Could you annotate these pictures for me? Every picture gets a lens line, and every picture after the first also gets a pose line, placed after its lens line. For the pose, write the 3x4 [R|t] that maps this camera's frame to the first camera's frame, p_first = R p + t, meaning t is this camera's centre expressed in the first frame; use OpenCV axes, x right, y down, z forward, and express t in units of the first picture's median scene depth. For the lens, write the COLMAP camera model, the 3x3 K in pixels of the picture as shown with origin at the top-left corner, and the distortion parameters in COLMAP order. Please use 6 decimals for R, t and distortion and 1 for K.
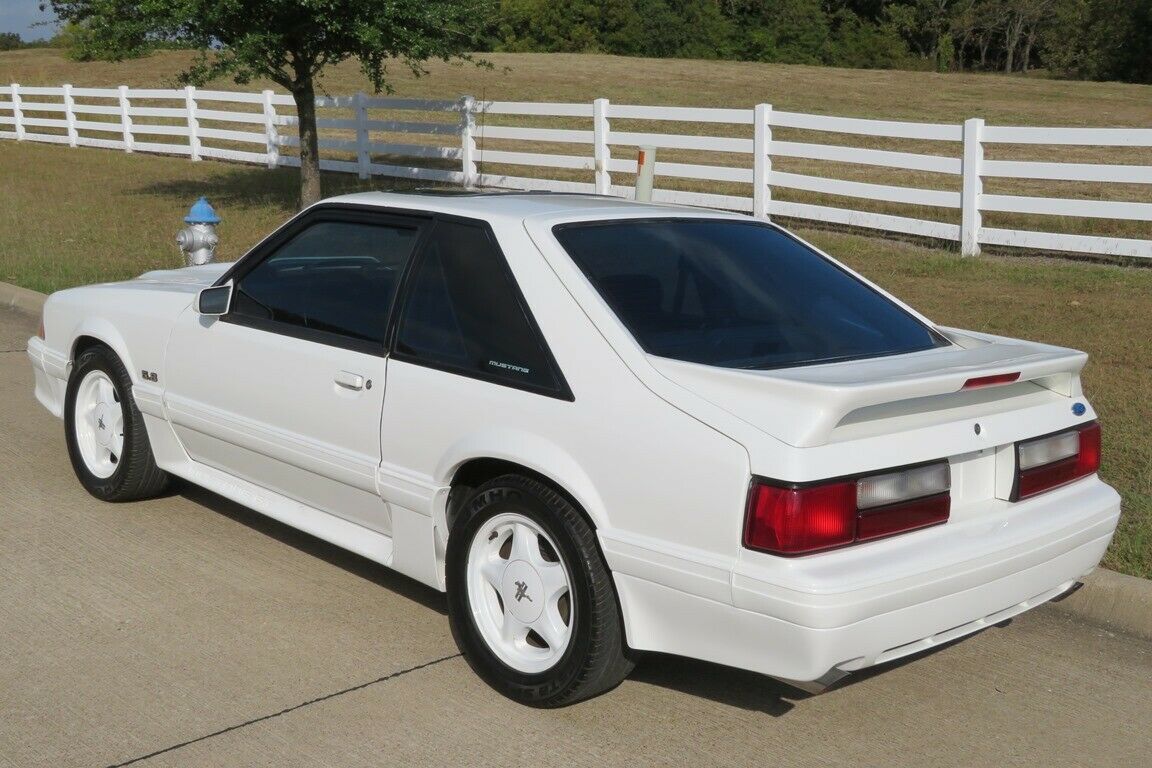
lens RADIAL K [[1361.7, 0, 576.0], [0, 1361.7, 384.0], [0, 0, 1]] dist [0.003242, 0.003689]
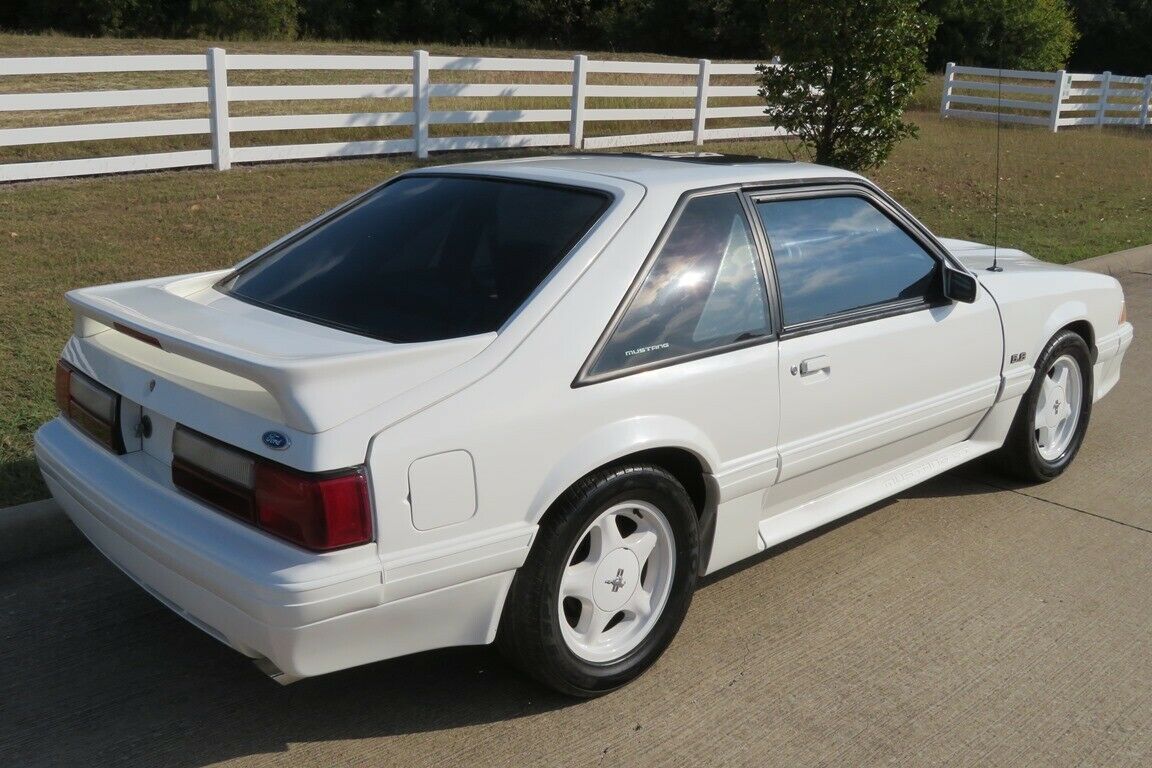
lens RADIAL K [[1113.5, 0, 576.0], [0, 1113.5, 384.0], [0, 0, 1]] dist [-0.011590, 0.001466]
pose [[0.018334, -0.291721, 0.956328, -0.323188], [0.173461, 0.942912, 0.284303, -0.082061], [-0.984670, 0.160673, 0.067890, 0.375737]]
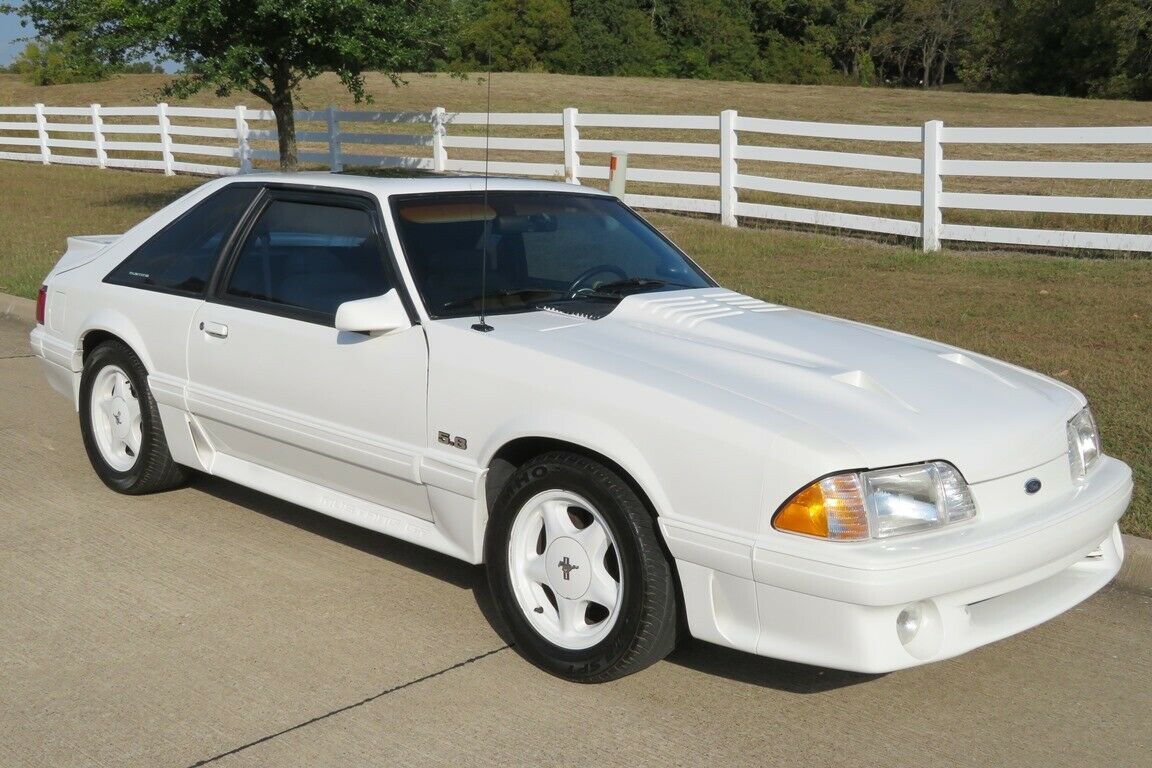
lens RADIAL K [[1290.2, 0, 579.5], [0, 1290.2, 389.4], [0, 0, 1]] dist [0.001926, 0.006367]
pose [[0.998813, -0.020773, 0.044056, -0.024827], [0.020716, 0.999784, 0.001764, 0.004402], [-0.044083, -0.000850, 0.999027, 0.015921]]
